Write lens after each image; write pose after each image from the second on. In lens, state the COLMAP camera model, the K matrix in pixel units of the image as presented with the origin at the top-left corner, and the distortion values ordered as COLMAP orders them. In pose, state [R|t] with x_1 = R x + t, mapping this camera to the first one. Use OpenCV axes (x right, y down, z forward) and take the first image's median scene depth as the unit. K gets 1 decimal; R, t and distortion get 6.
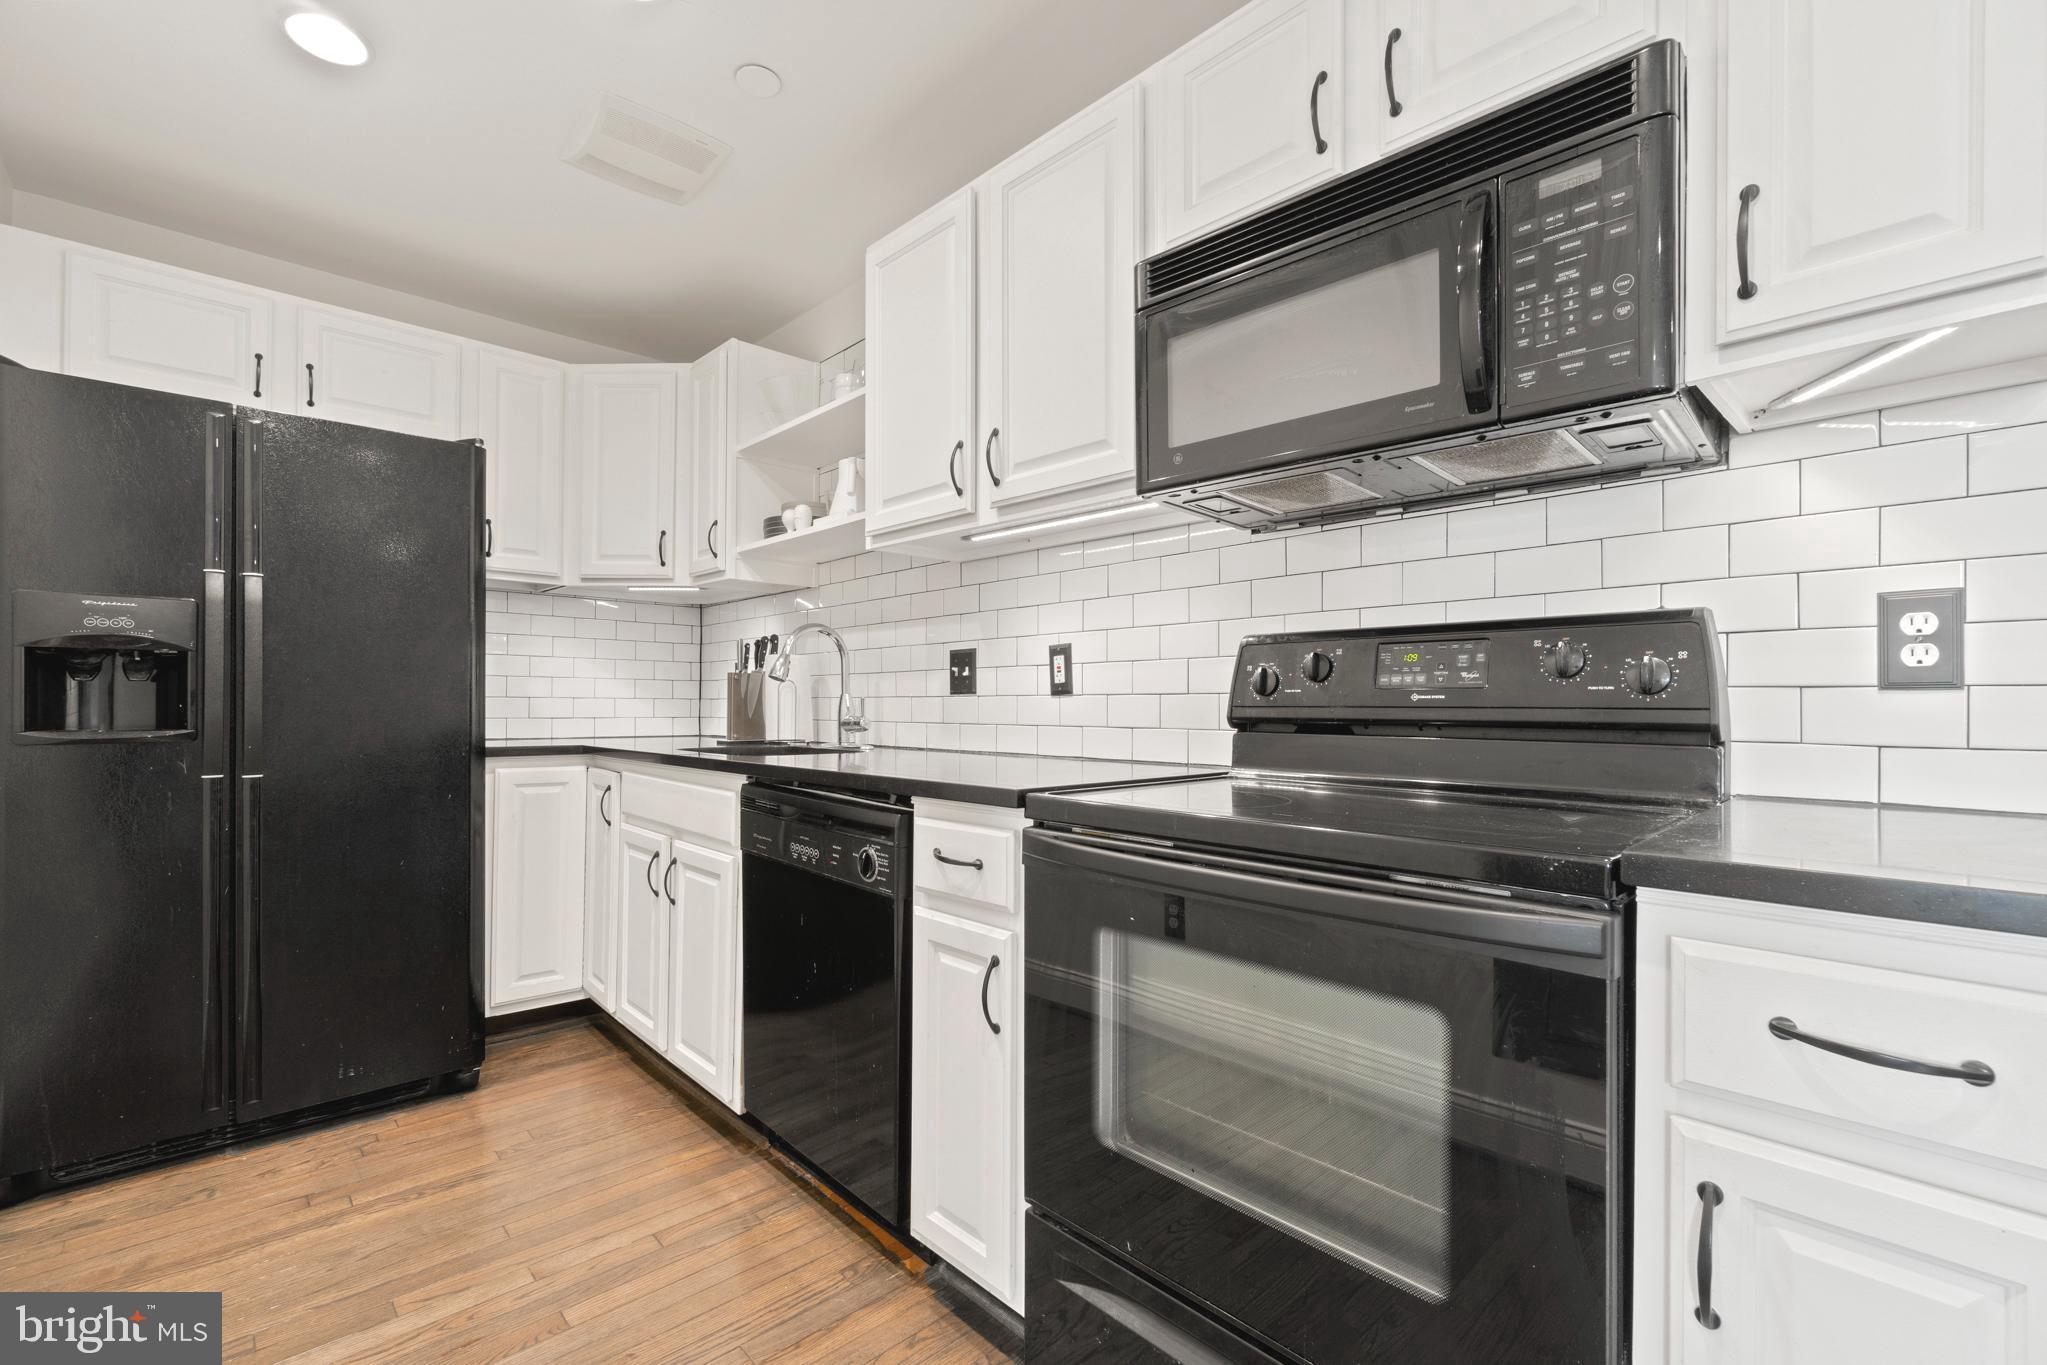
lens RADIAL K [[886.1, 0, 1024.5], [0, 886.1, 703.0], [0, 0, 1]] dist [0.001040, 0.000122]
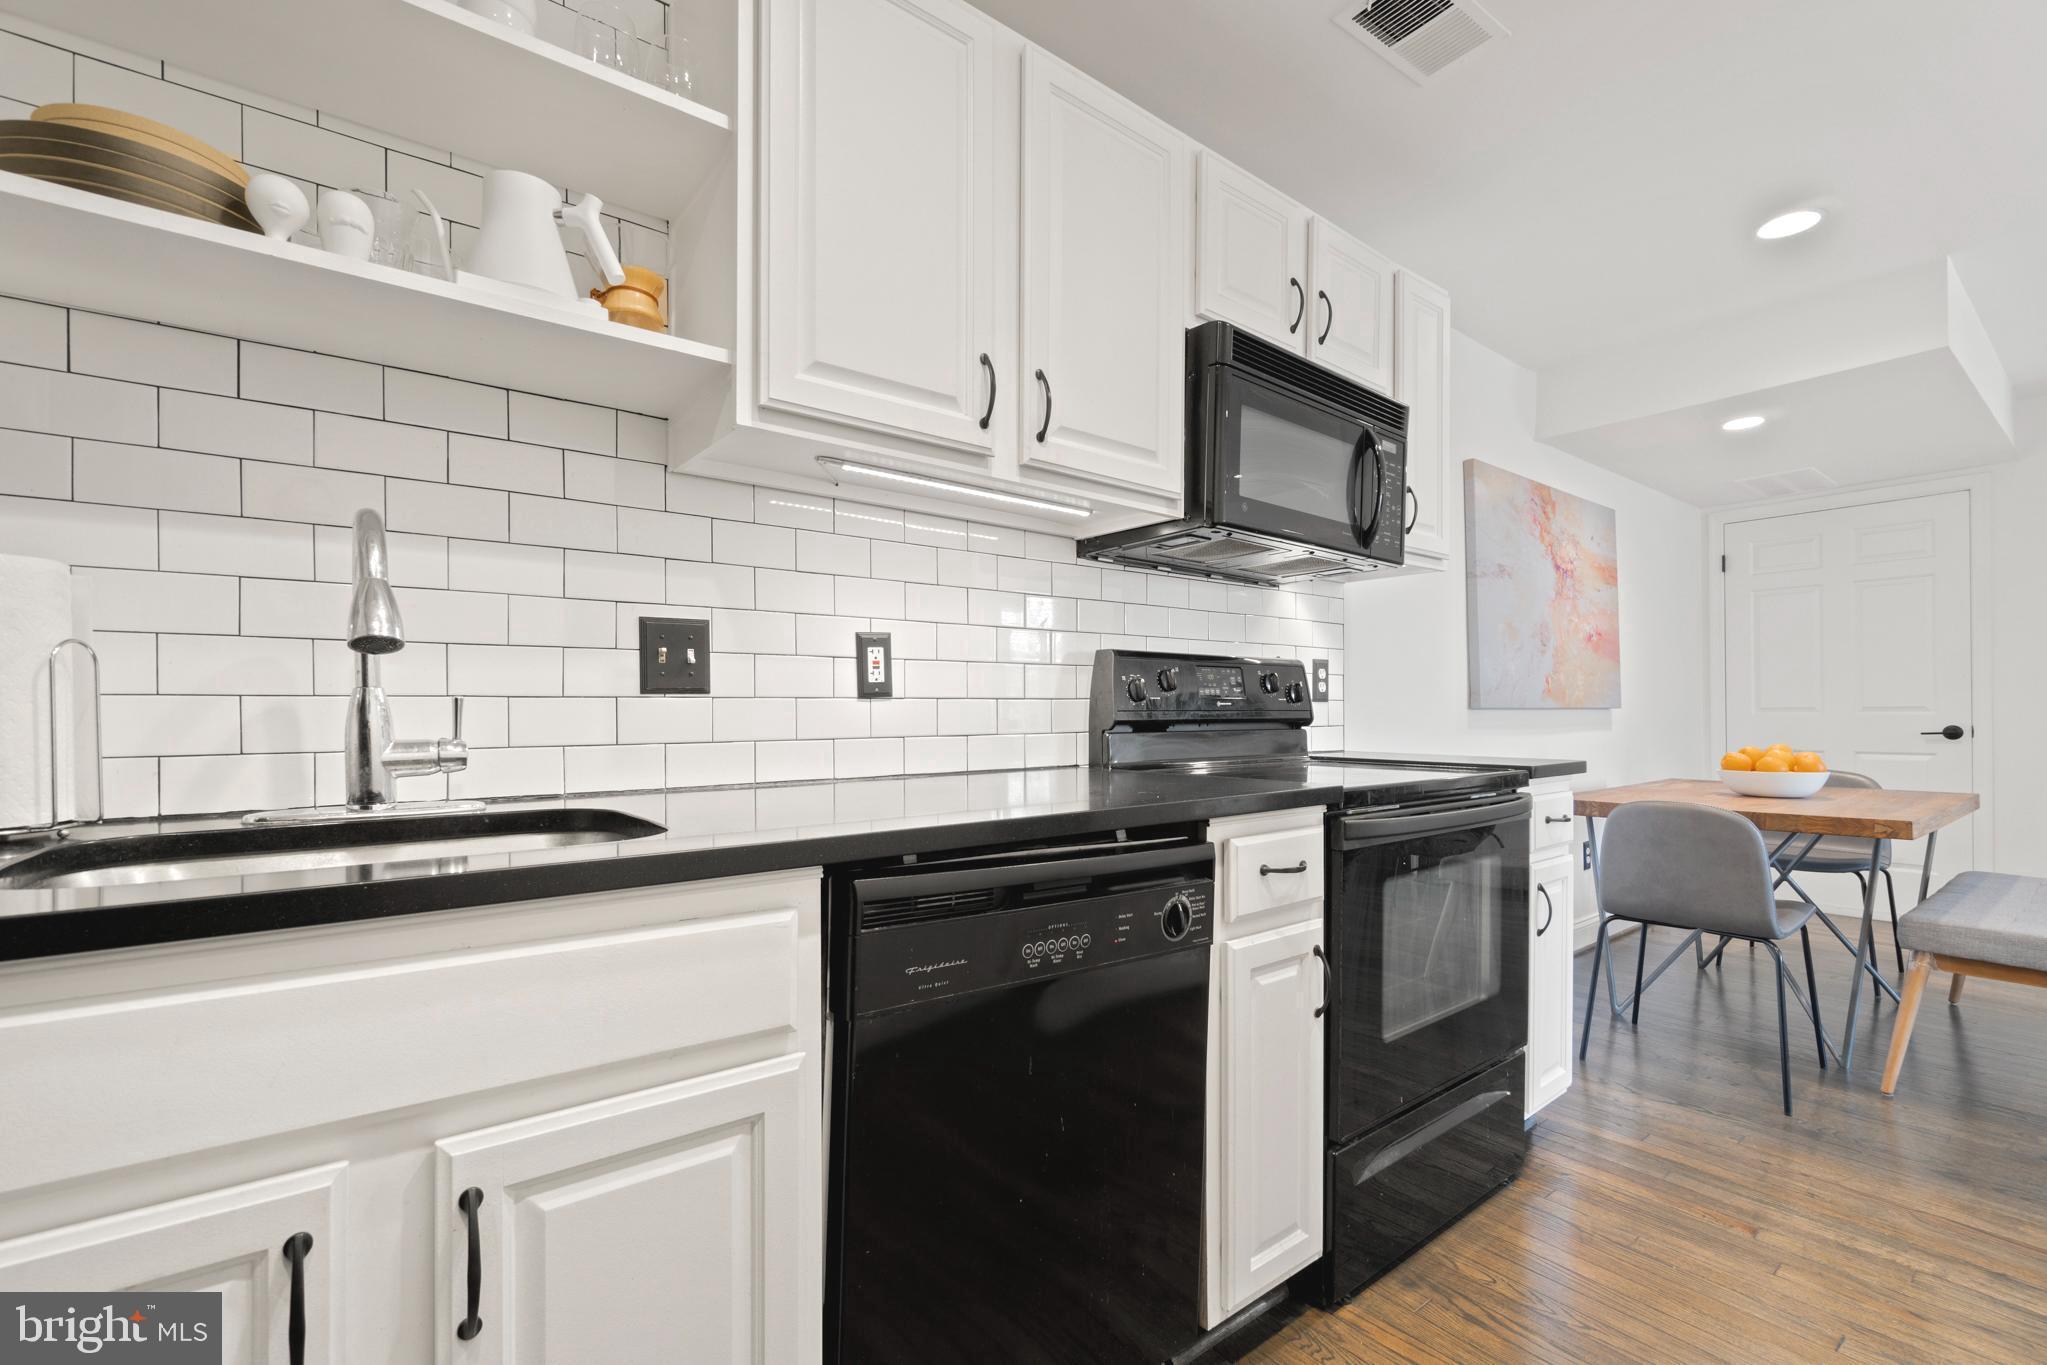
lens RADIAL K [[885.2, 0, 1023.5], [0, 885.2, 716.2], [0, 0, 1]] dist [-0.002509, -0.000215]
pose [[0.099647, -0.012562, 0.994944, -0.945167], [-0.000678, 0.999919, 0.012693, -0.003757], [-0.995023, -0.001939, 0.099631, 1.045040]]
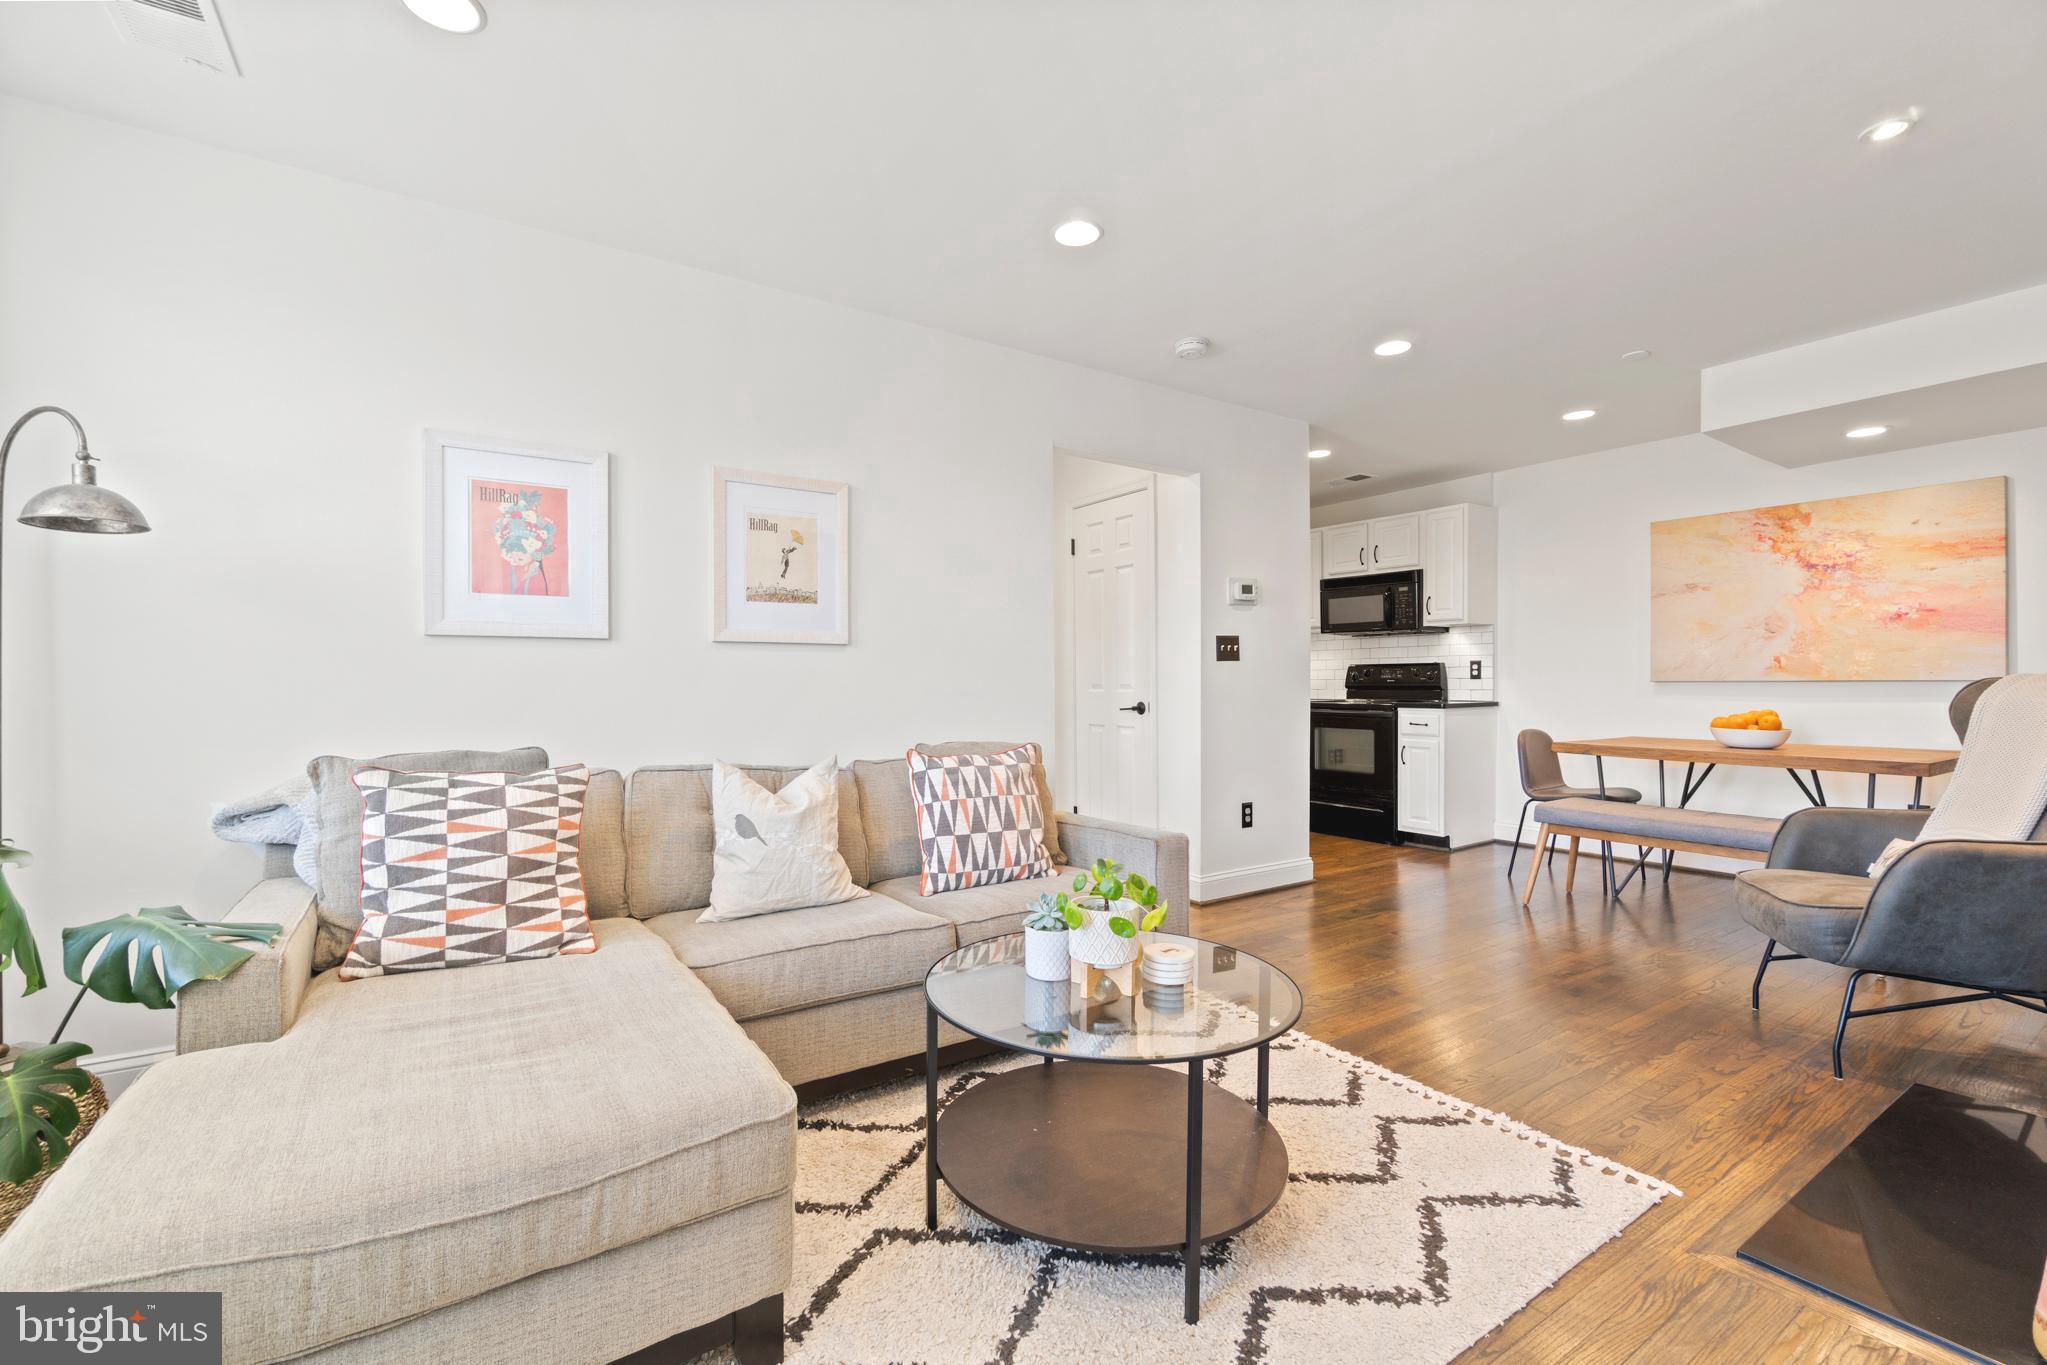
lens RADIAL K [[889.7, 0, 1023.5], [0, 889.7, 682.5], [0, 0, 1]] dist [-0.000265, 0.000428]
pose [[0.985729, -0.008480, -0.168125, -0.527587], [0.008987, 0.999957, 0.002256, -0.020367], [0.168098, -0.003734, 0.985763, -3.215832]]
